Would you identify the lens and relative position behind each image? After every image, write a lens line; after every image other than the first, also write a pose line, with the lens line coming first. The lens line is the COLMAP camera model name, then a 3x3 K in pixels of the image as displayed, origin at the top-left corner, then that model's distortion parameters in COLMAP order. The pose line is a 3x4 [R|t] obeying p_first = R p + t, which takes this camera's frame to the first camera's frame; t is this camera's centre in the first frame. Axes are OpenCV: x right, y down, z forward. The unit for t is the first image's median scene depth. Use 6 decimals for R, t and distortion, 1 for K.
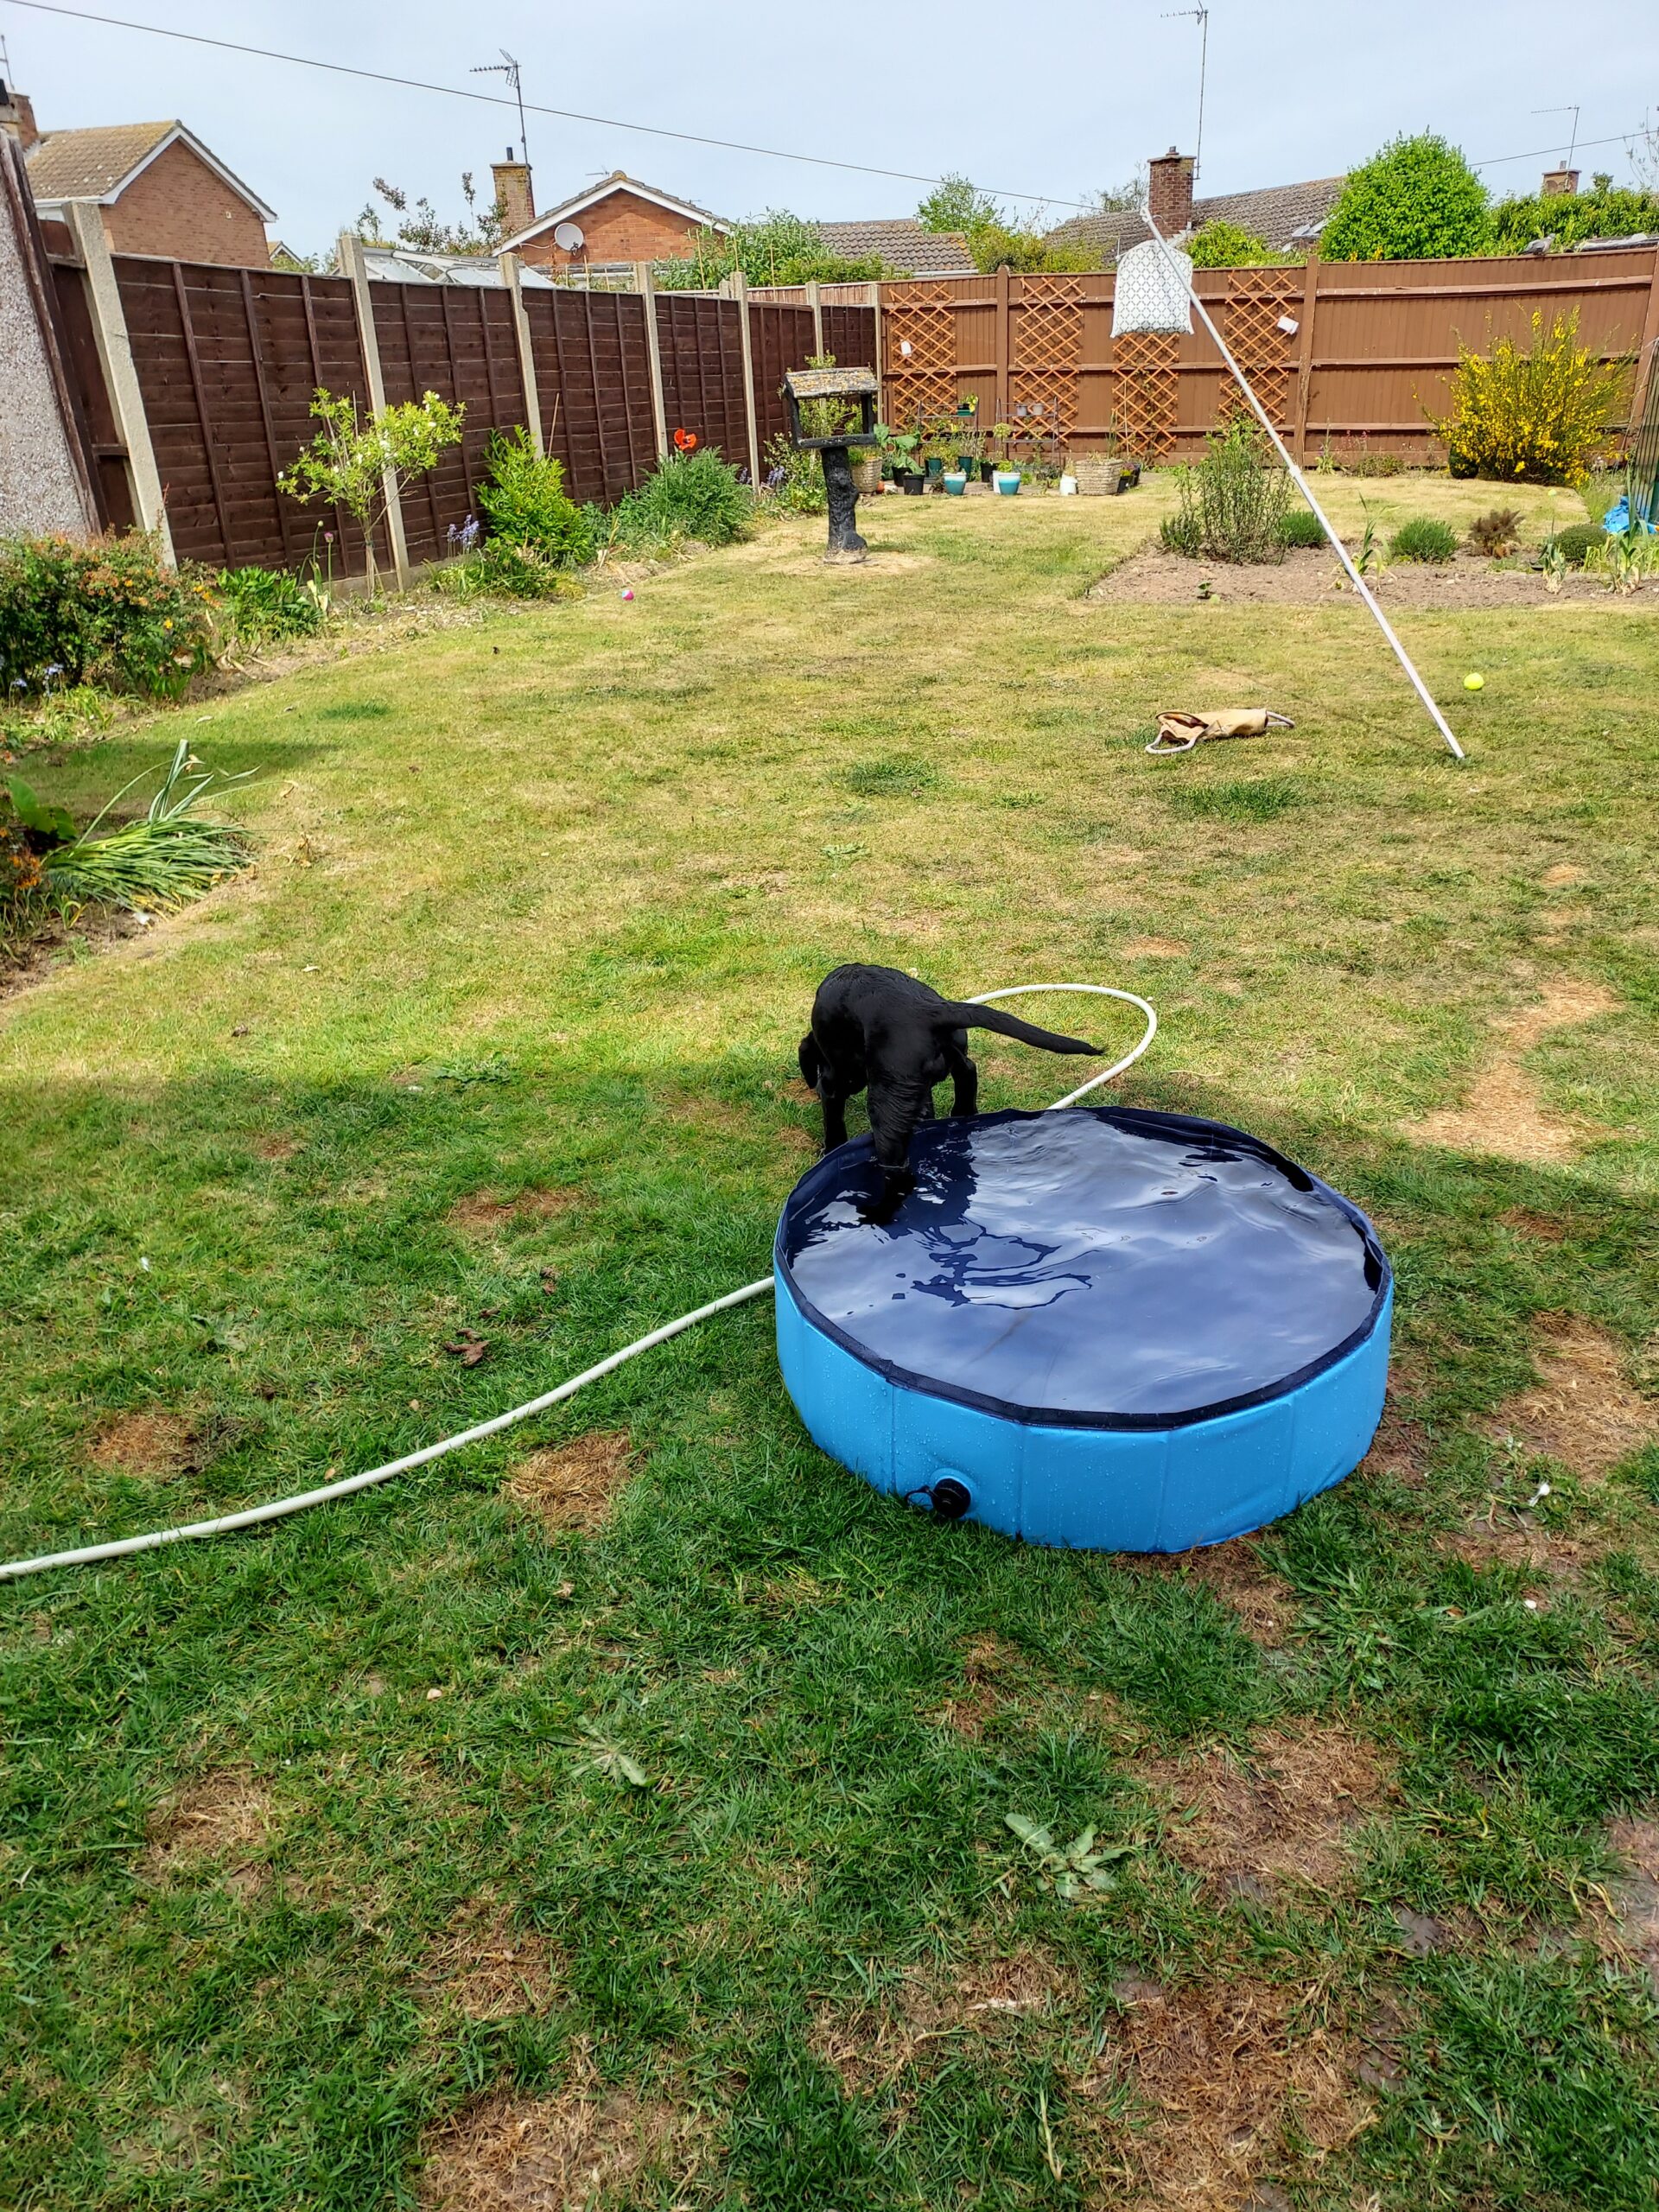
lens RADIAL K [[1739.3, 0, 896.5], [0, 1739.3, 1113.3], [0, 0, 1]] dist [0.114393, -0.168451]
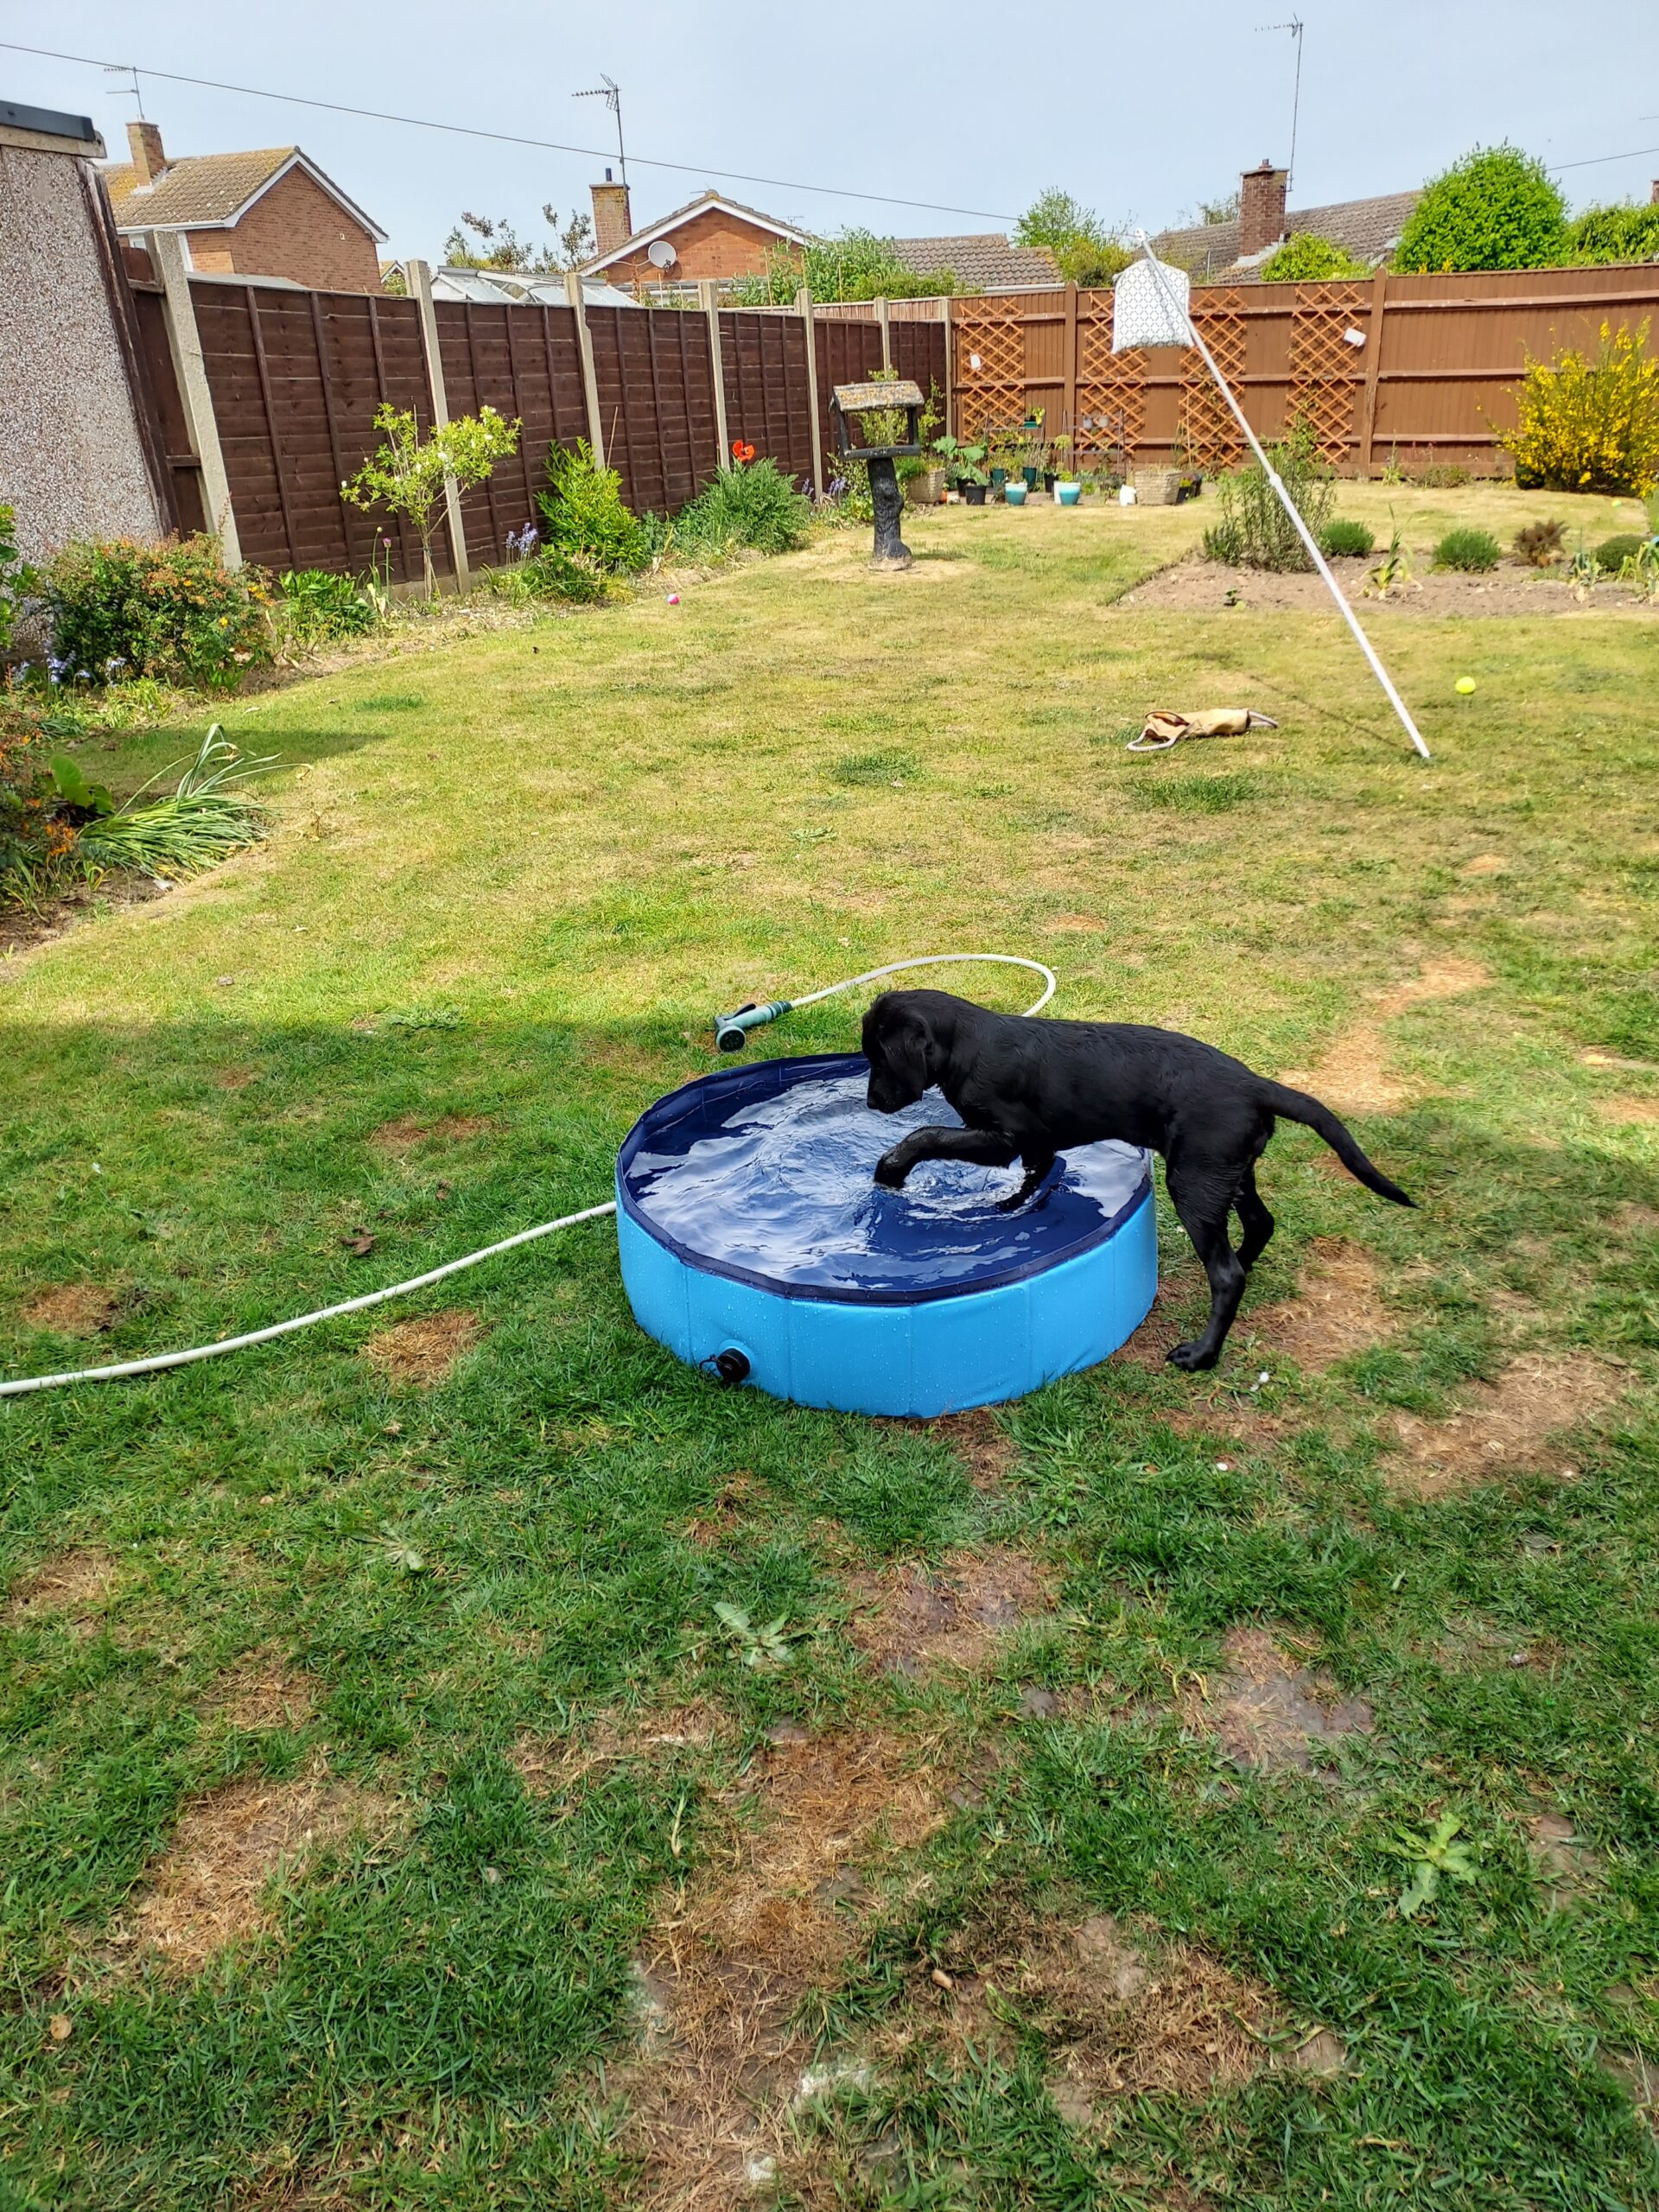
lens RADIAL K [[1757.7, 0, 883.0], [0, 1757.7, 1104.5], [0, 0, 1]] dist [0.132153, -0.217404]
pose [[0.997479, 0.024142, -0.066730, 0.088787], [-0.025092, 0.999595, -0.013439, 0.027372], [0.066379, 0.015079, 0.997681, -0.067858]]
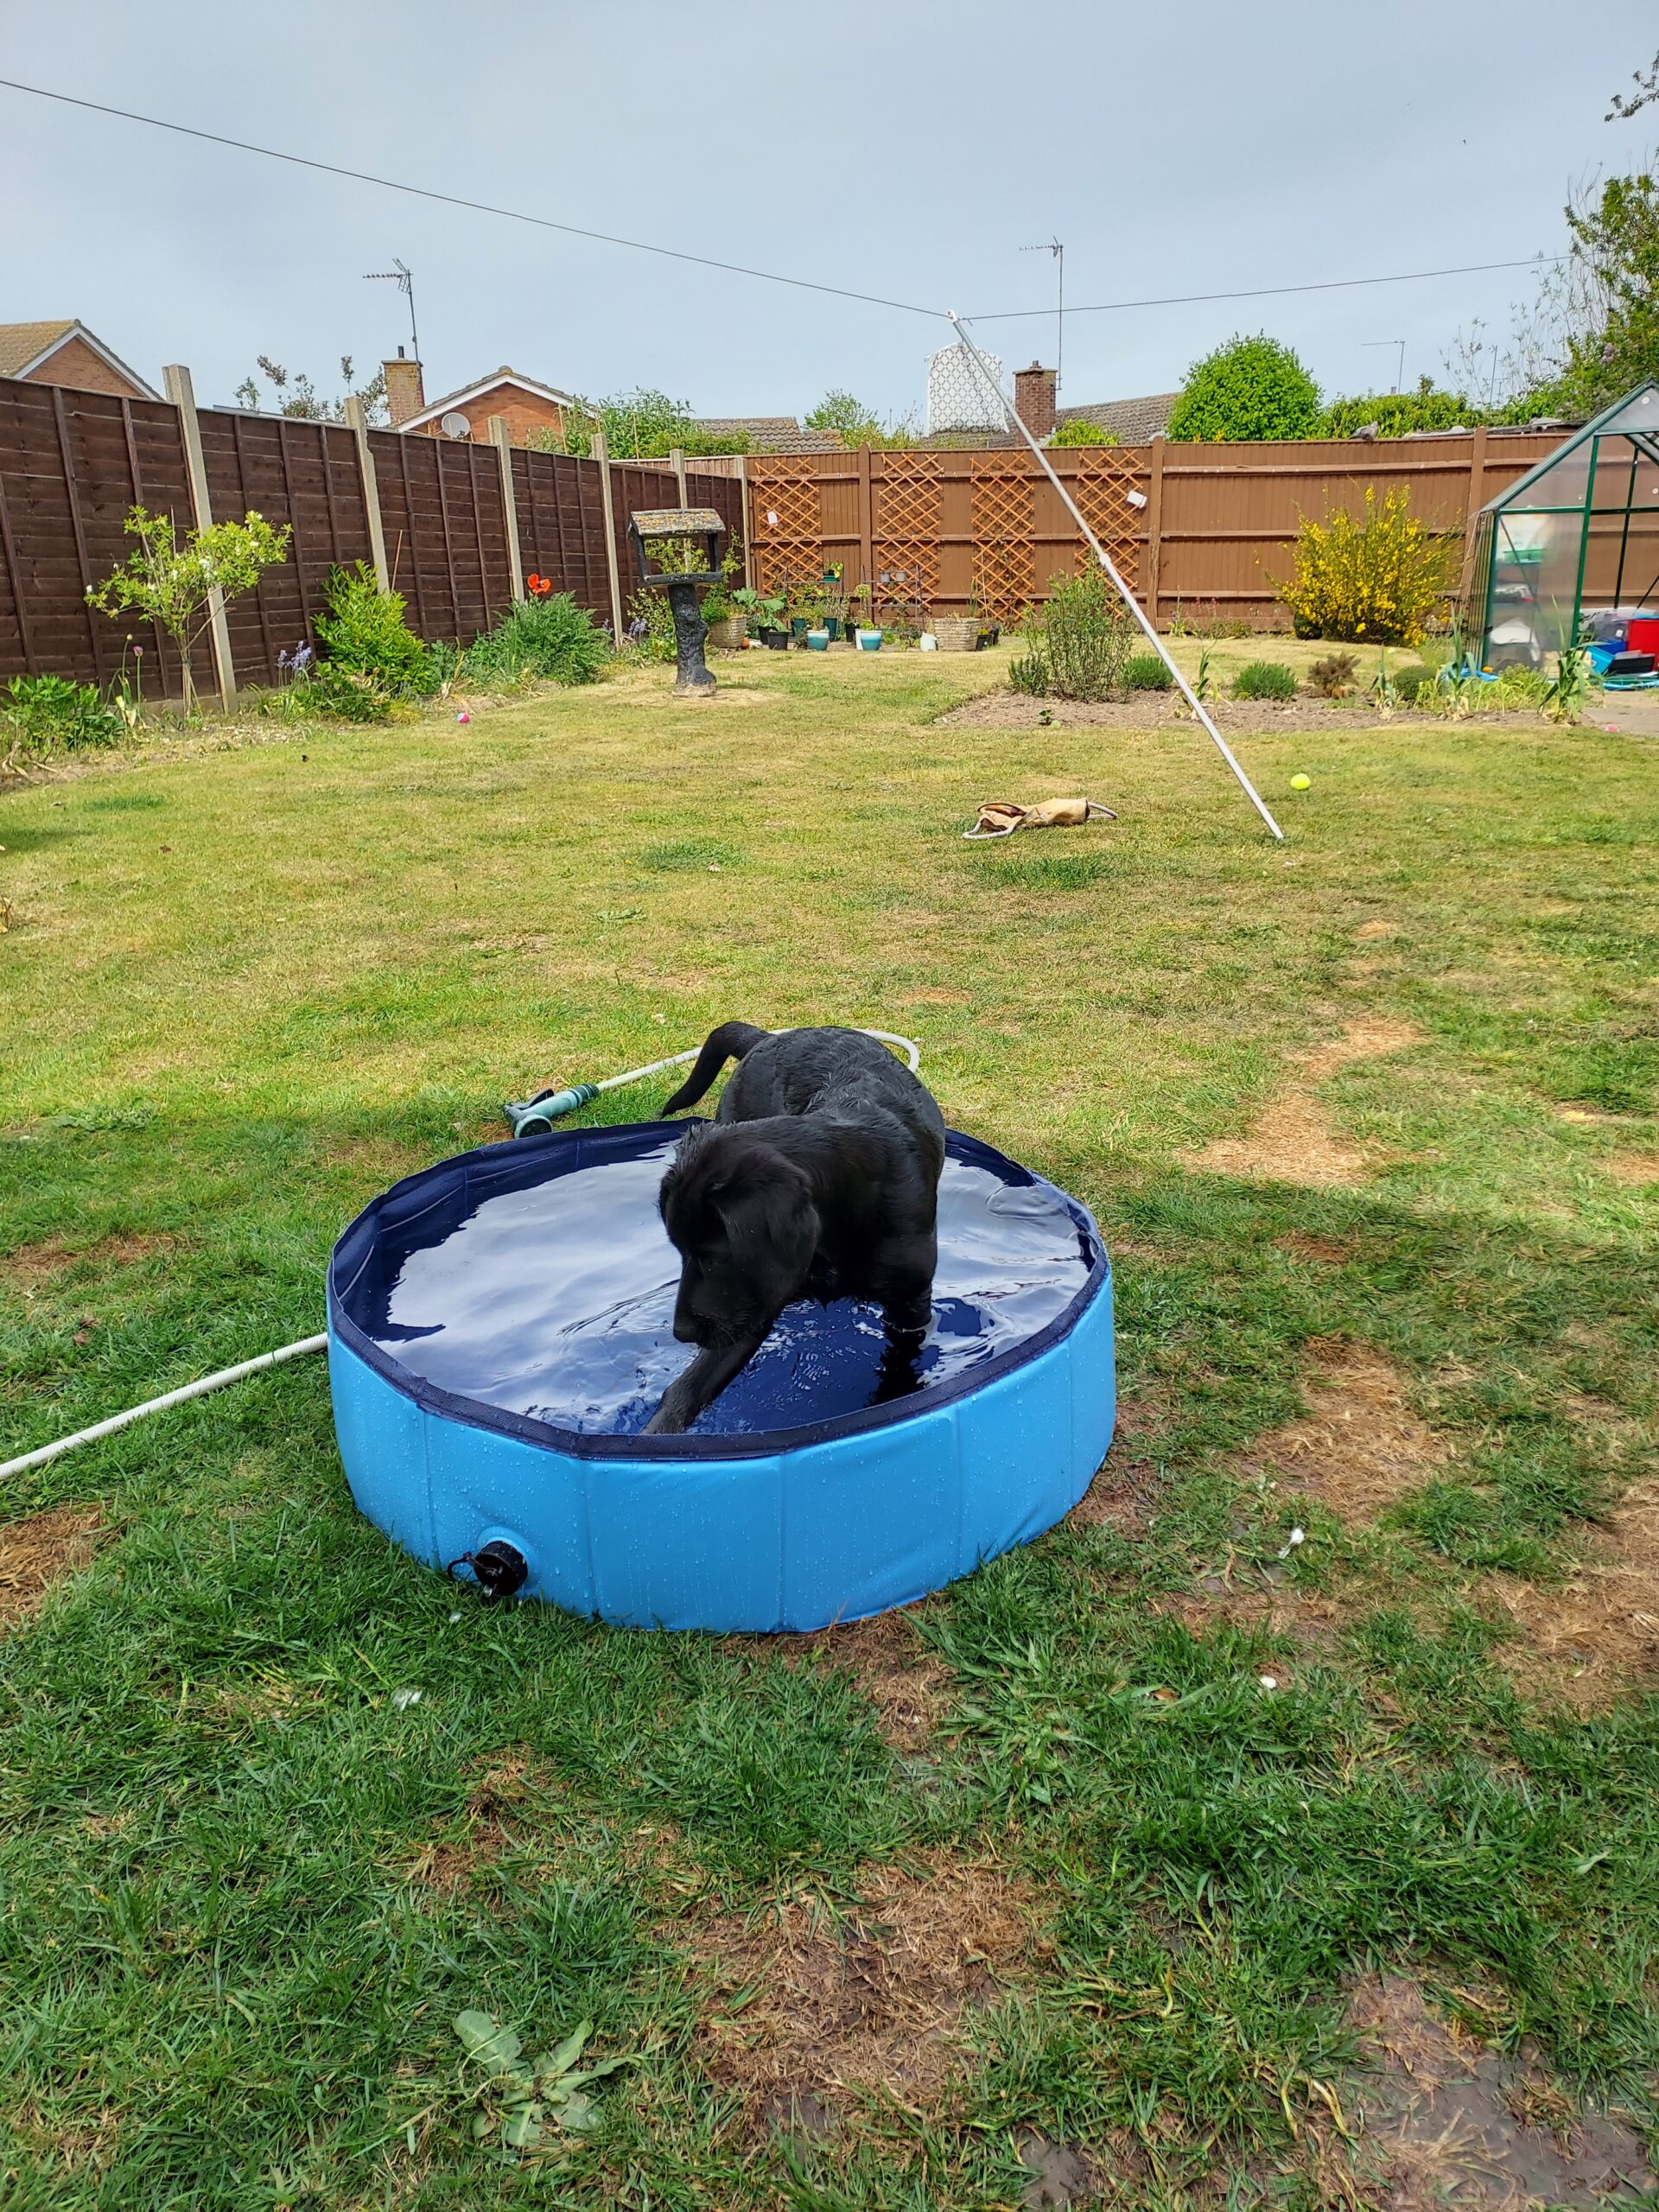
lens RADIAL K [[1698.6, 0, 910.9], [0, 1698.6, 1095.2], [0, 0, 1]] dist [0.119184, -0.165080]
pose [[0.998283, -0.009014, 0.057873, 0.071230], [0.015540, 0.993437, -0.113319, 0.047392], [-0.056472, 0.114024, 0.991872, 0.109878]]
